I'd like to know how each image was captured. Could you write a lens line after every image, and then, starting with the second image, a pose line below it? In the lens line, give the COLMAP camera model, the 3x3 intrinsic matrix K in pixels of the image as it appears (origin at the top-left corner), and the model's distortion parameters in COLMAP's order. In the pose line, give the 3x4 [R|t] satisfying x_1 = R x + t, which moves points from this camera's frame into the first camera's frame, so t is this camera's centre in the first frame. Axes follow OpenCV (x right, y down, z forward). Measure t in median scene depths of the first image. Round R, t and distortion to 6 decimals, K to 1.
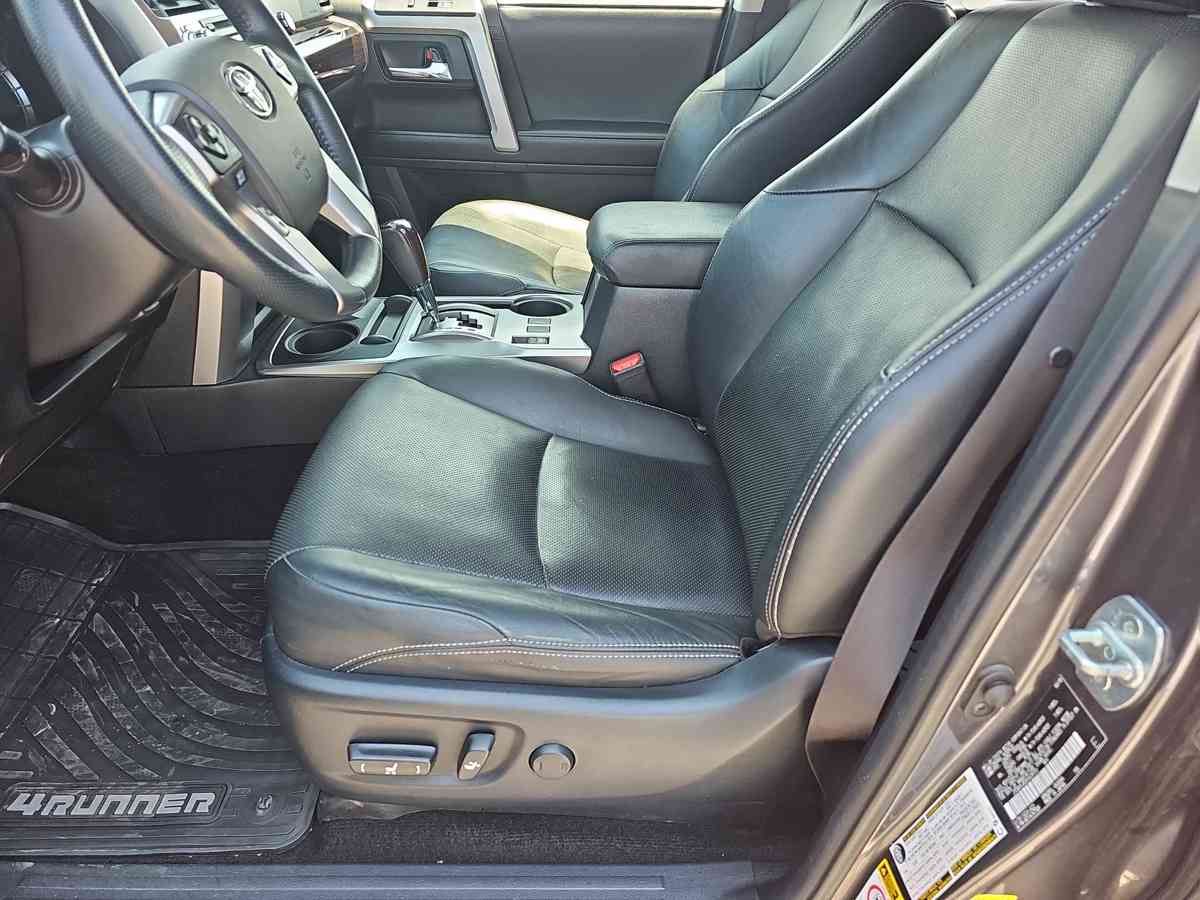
lens RADIAL K [[796.6, 0, 596.3], [0, 796.6, 483.5], [0, 0, 1]] dist [0.044197, -0.047951]
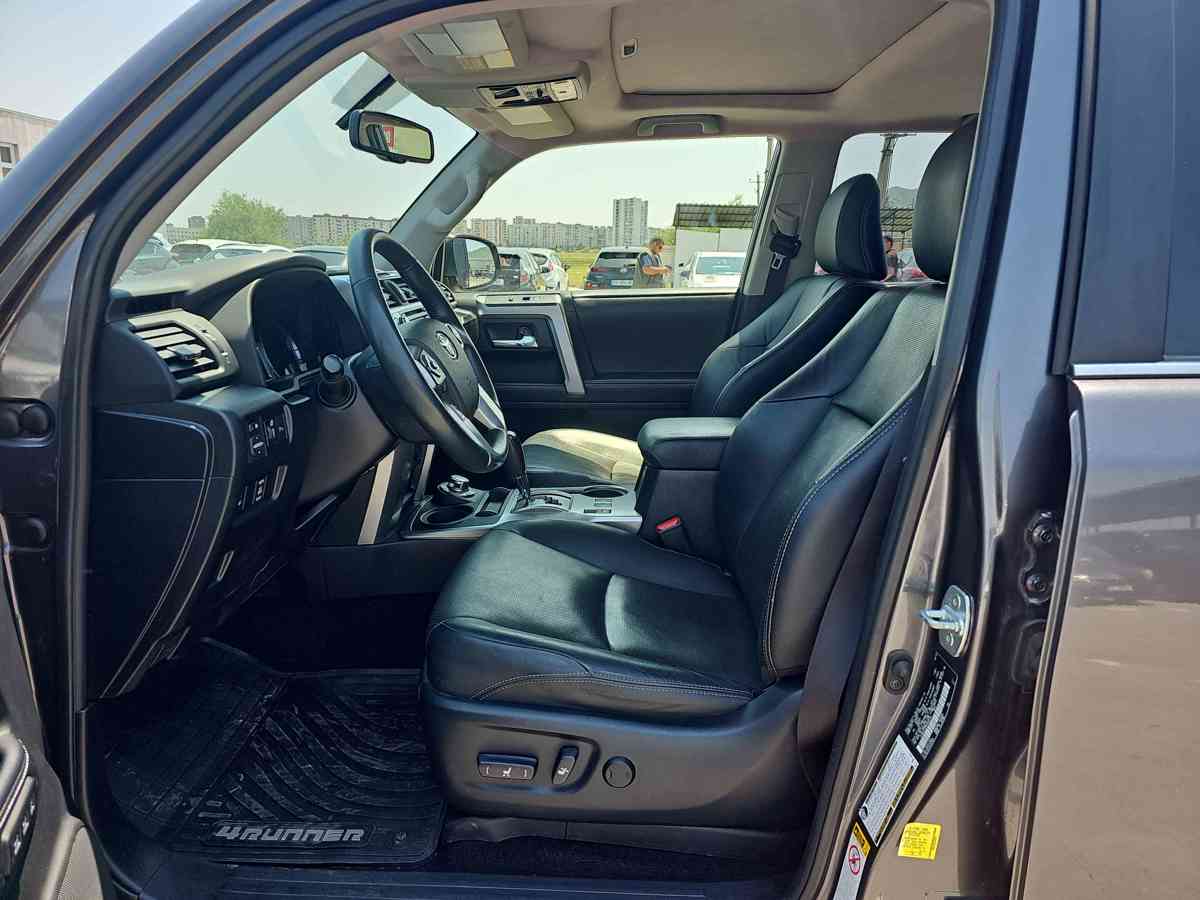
lens RADIAL K [[796.6, 0, 596.3], [0, 796.6, 483.5], [0, 0, 1]] dist [0.044197, -0.047951]
pose [[0.997819, -0.020323, -0.062804, 0.002522], [0.000549, 0.953949, -0.299967, 0.224038], [0.066008, 0.299278, 0.951880, -0.382231]]
